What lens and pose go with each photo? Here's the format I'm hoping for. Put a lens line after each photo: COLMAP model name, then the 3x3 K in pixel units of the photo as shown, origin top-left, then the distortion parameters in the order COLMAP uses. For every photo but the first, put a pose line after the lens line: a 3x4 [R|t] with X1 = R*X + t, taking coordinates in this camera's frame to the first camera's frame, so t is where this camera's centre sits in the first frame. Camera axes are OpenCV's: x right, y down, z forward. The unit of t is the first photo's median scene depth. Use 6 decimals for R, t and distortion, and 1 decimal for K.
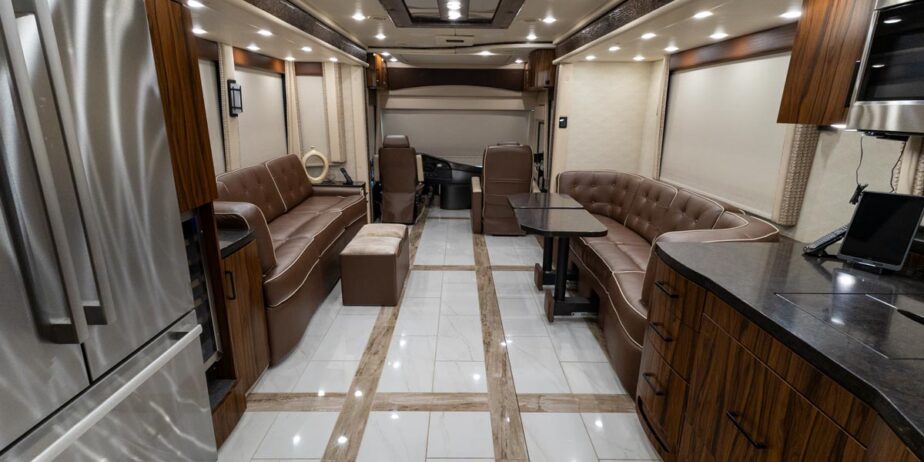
lens RADIAL K [[422.7, 0, 462.0], [0, 422.7, 231.0], [0, 0, 1]] dist [0.030850, -0.009696]
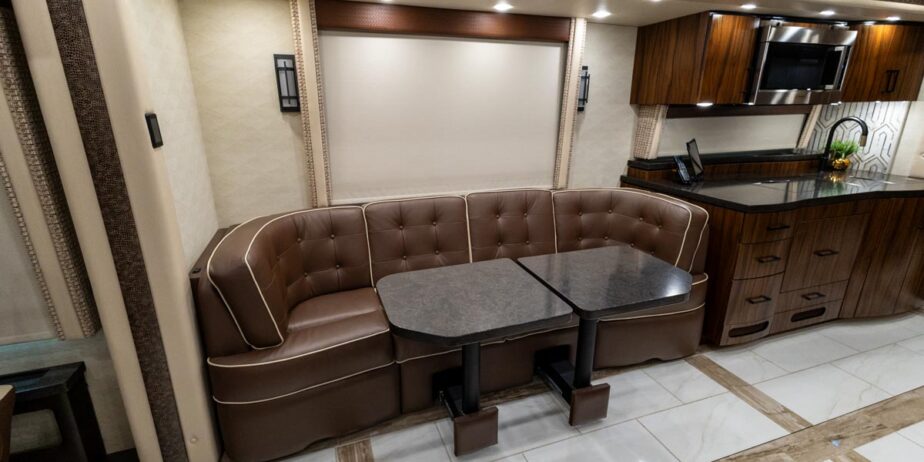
lens RADIAL K [[422.7, 0, 462.0], [0, 422.7, 231.0], [0, 0, 1]] dist [0.030850, -0.009696]
pose [[-0.335728, -0.293442, 0.895085, -0.303521], [0.256758, 0.885748, 0.386686, -0.476884], [-0.906290, 0.359642, -0.222027, 1.658373]]
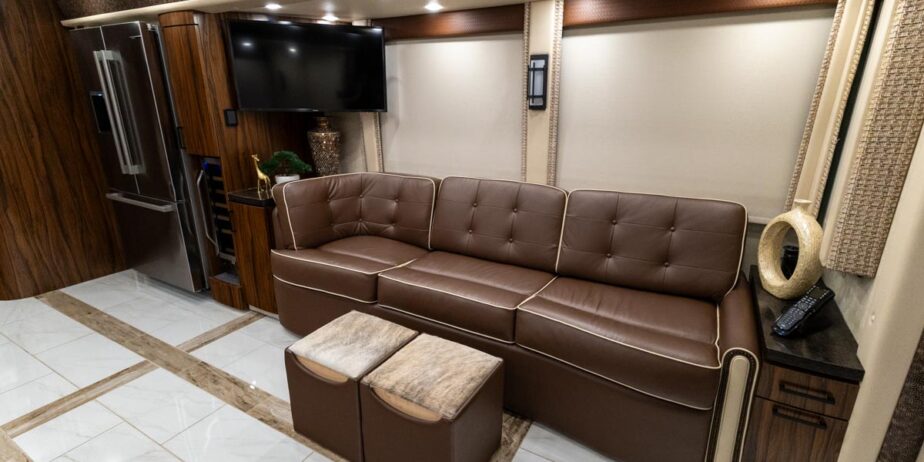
lens RADIAL K [[432.4, 0, 462.0], [0, 432.4, 231.0], [0, 0, 1]] dist [0.020827, -0.000216]
pose [[-0.502374, 0.246177, -0.828865, 0.232874], [-0.249262, 0.876682, 0.411456, -0.538126], [0.827942, 0.413310, -0.379060, 1.894162]]
